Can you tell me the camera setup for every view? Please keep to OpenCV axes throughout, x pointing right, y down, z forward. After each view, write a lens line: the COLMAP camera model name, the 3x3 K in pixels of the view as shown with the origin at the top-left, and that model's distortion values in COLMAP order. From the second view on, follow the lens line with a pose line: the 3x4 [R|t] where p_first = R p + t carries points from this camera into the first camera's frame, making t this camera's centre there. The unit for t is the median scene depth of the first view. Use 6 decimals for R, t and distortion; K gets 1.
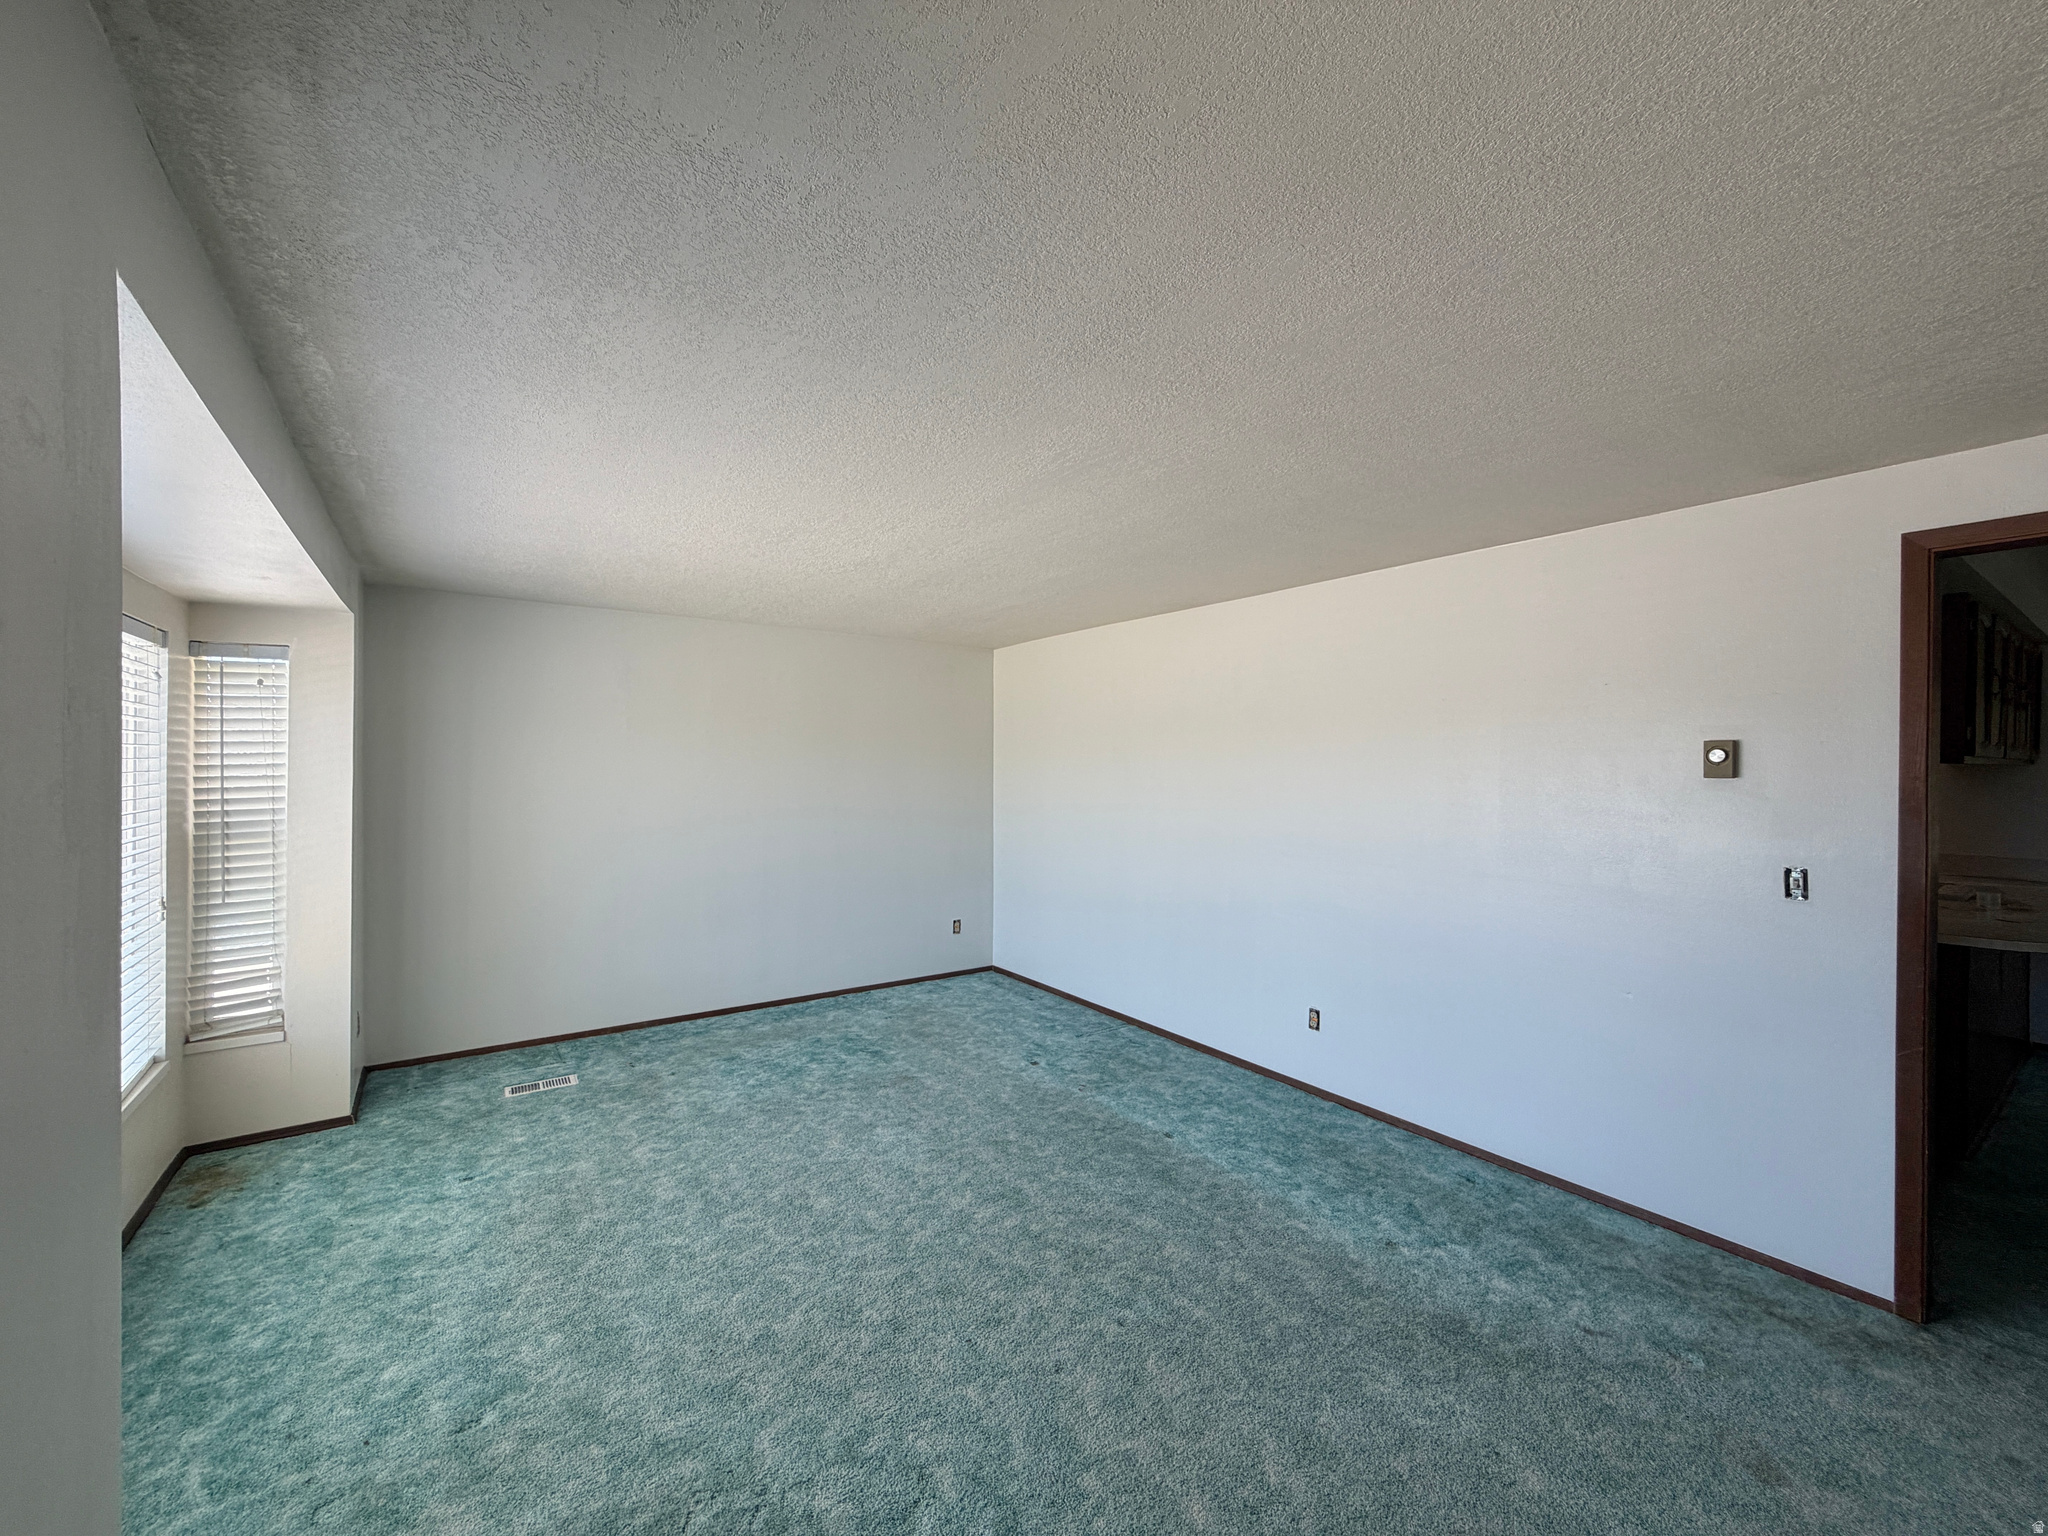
lens RADIAL K [[817.8, 0, 1020.2], [0, 817.8, 768.9], [0, 0, 1]] dist [0.001152, -0.000251]
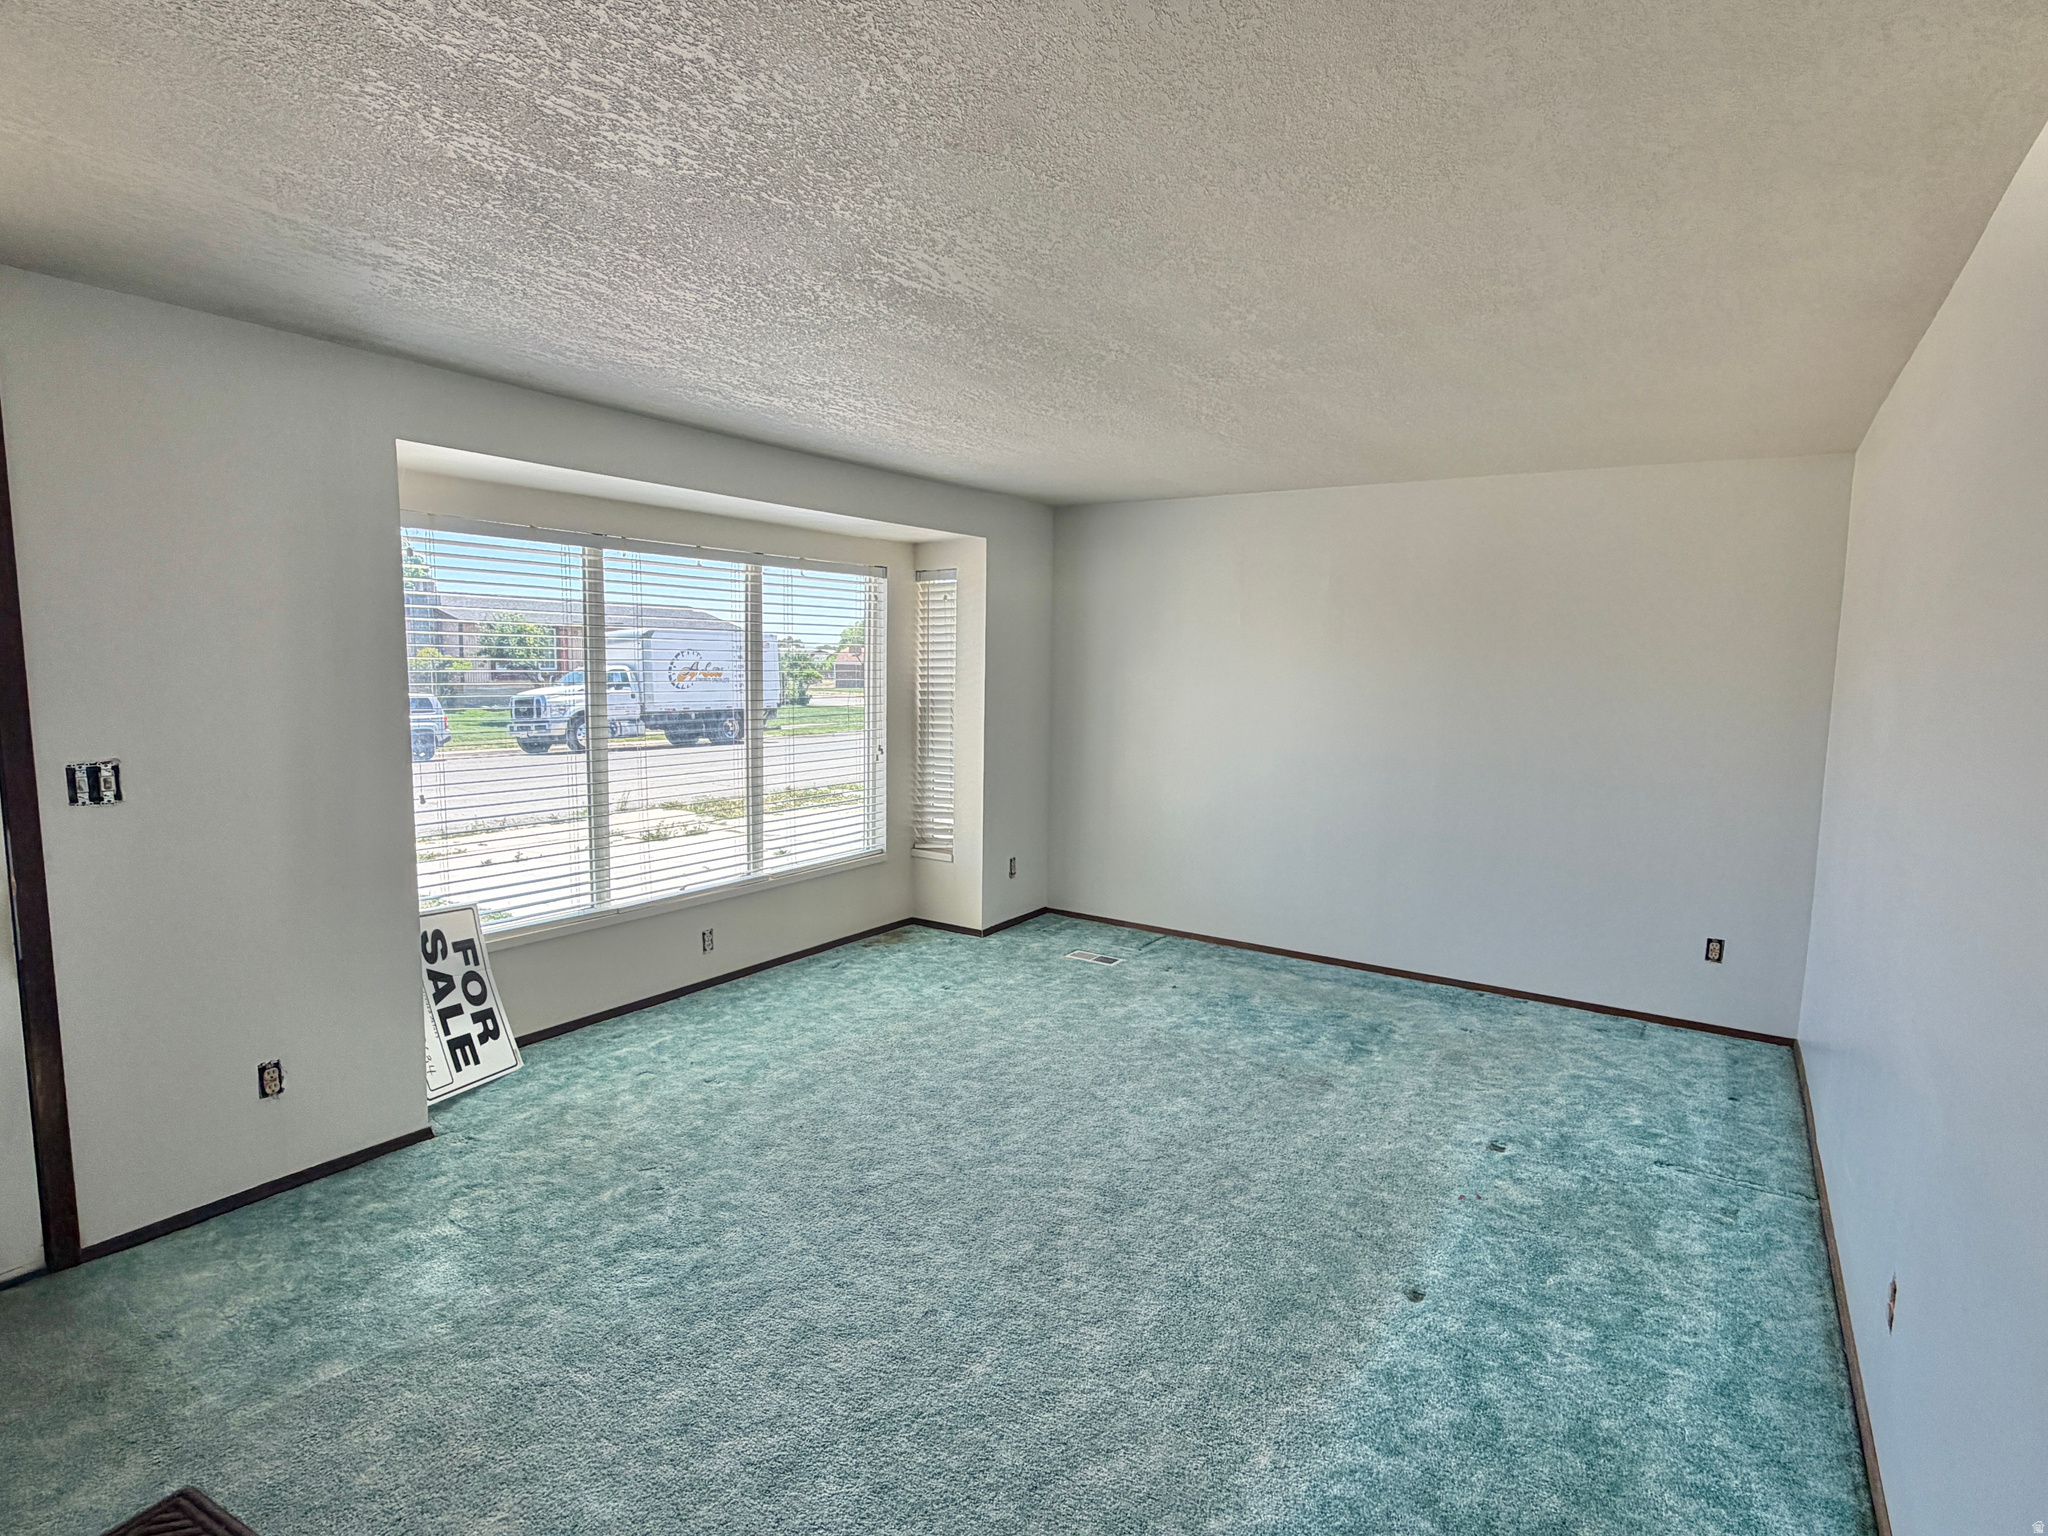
lens RADIAL K [[1056.0, 0, 1025.9], [0, 1056.0, 765.3], [0, 0, 1]] dist [0.000629, -0.000052]
pose [[0.367575, 0.099457, -0.924660, 0.664309], [-0.022661, 0.994928, 0.098006, -0.003031], [0.929718, -0.015071, 0.367964, 0.409389]]
